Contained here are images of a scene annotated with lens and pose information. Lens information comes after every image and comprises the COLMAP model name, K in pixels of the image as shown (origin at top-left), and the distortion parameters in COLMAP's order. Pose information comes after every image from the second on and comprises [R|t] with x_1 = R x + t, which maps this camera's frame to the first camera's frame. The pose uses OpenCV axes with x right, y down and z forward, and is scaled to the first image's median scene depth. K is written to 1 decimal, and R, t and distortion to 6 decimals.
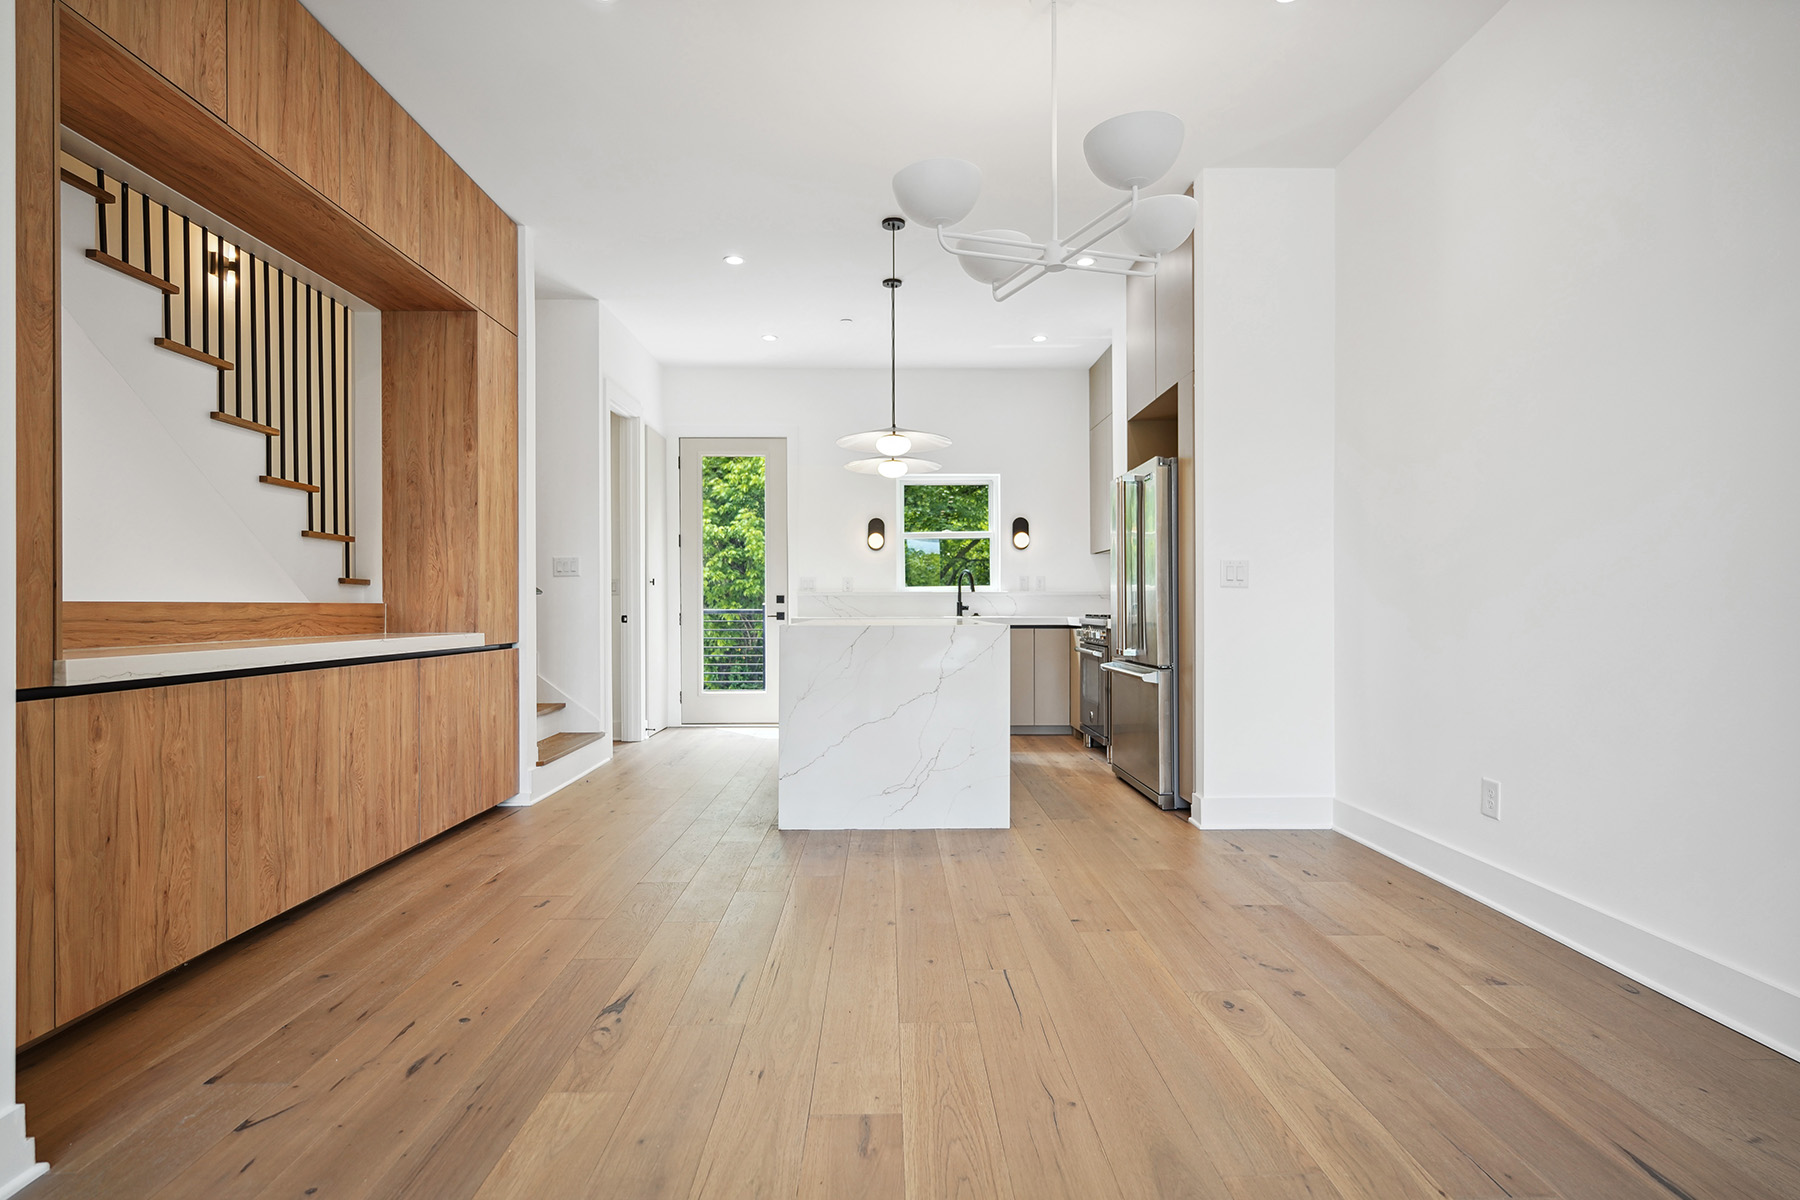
lens RADIAL K [[891.6, 0, 898.8], [0, 891.6, 607.2], [0, 0, 1]] dist [0.001057, 0.000471]
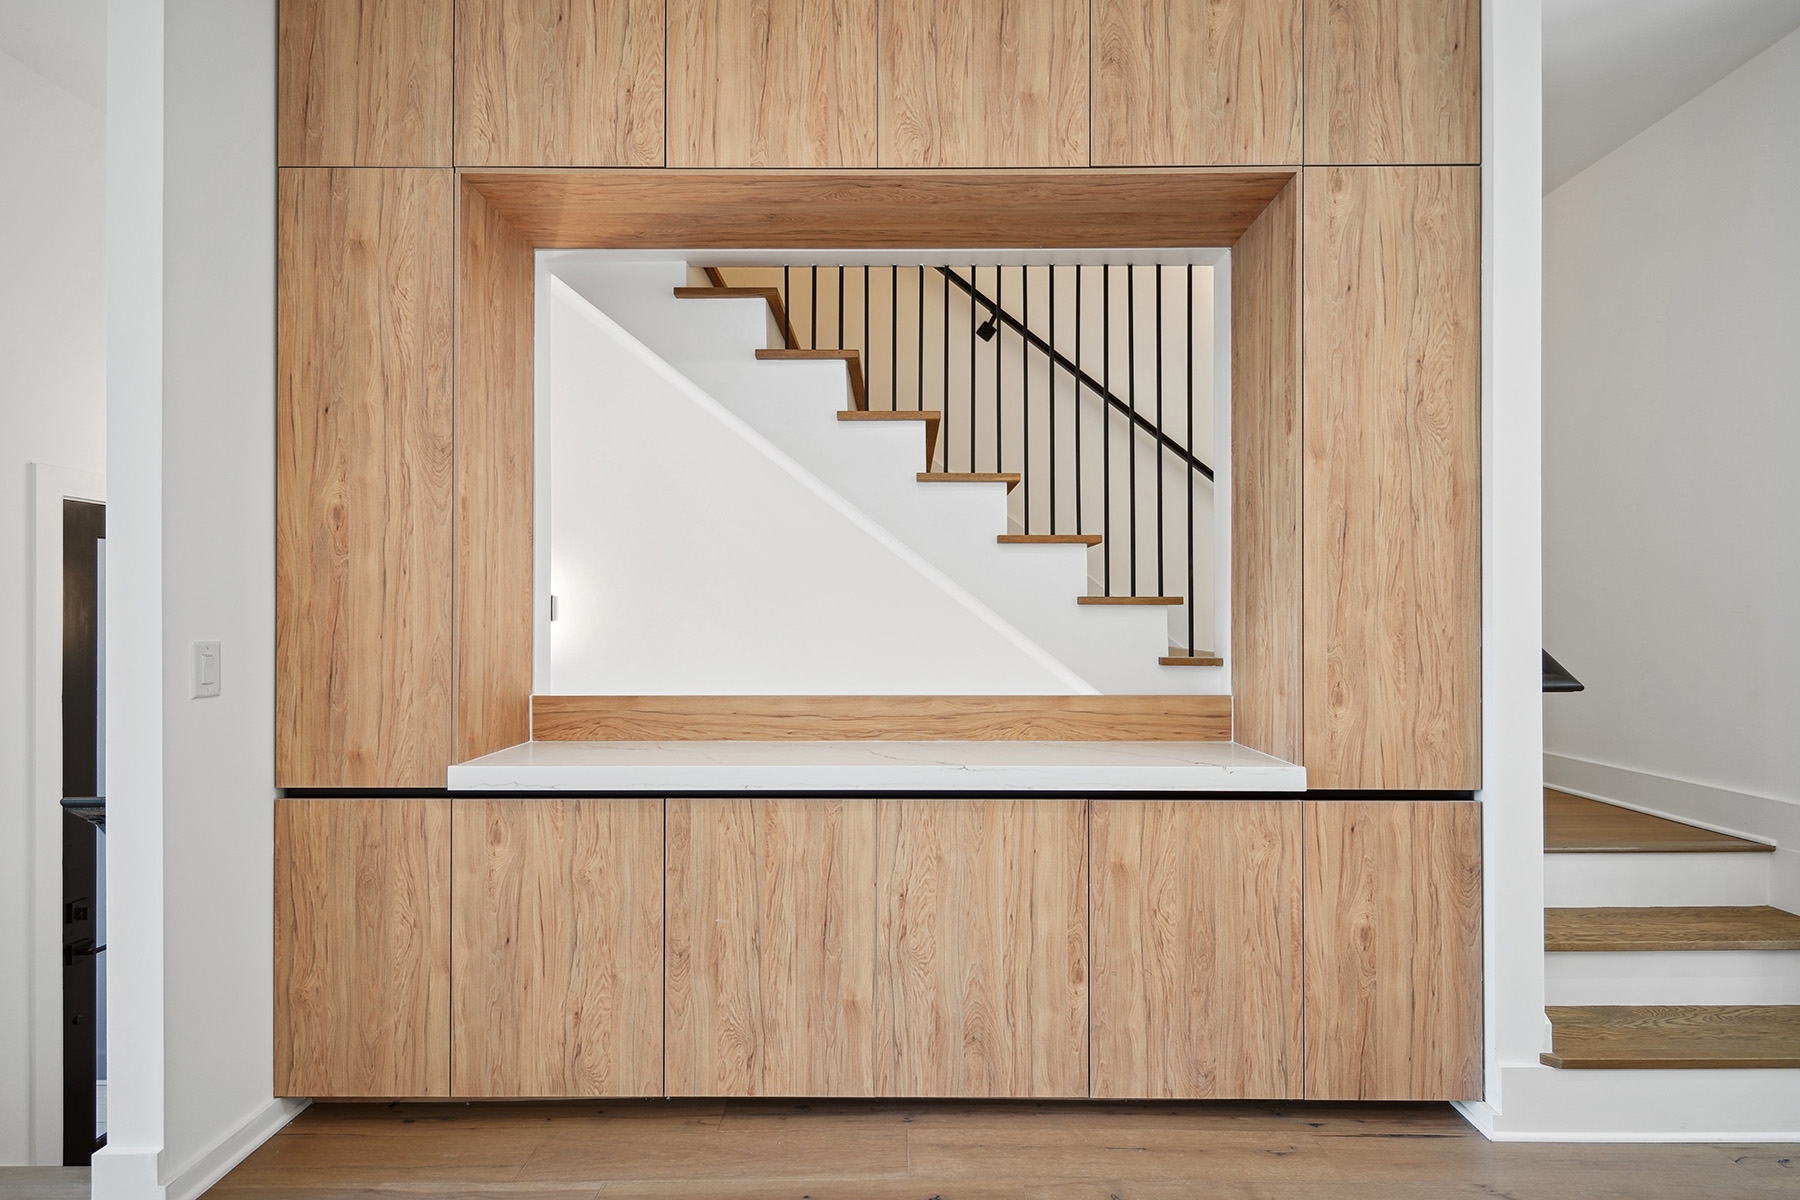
lens RADIAL K [[874.0, 0, 898.8], [0, 874.0, 616.5], [0, 0, 1]] dist [0.007808, -0.004963]
pose [[-0.020314, -0.000646, -0.999793, 0.098150], [-0.001109, 0.999999, -0.000624, -0.092584], [0.999793, 0.001097, -0.020315, 1.166943]]
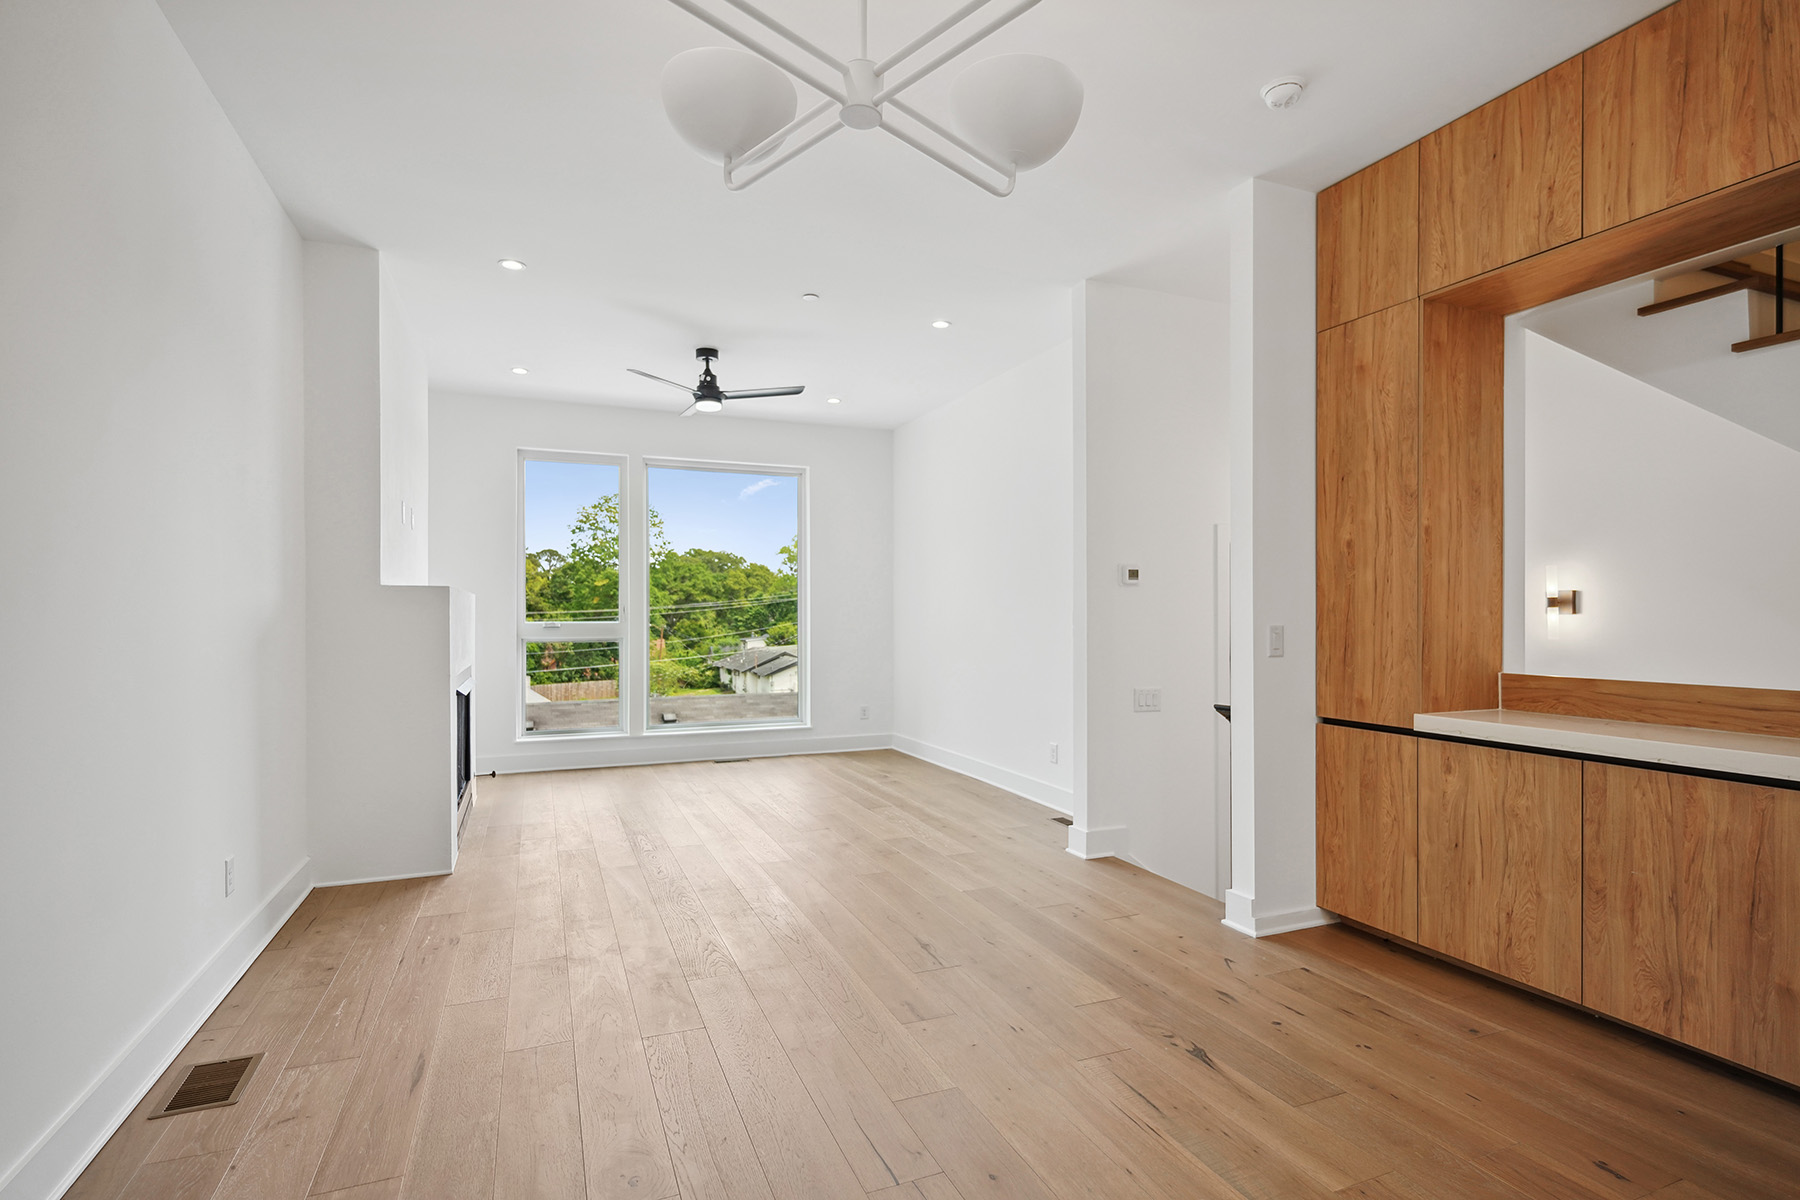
lens RADIAL K [[874.0, 0, 898.8], [0, 874.0, 616.5], [0, 0, 1]] dist [0.007808, -0.004963]
pose [[-0.929682, 0.006220, -0.368311, 0.365274], [0.004293, 0.999972, 0.006051, -0.094523], [0.368339, 0.004045, -0.929683, 1.562995]]
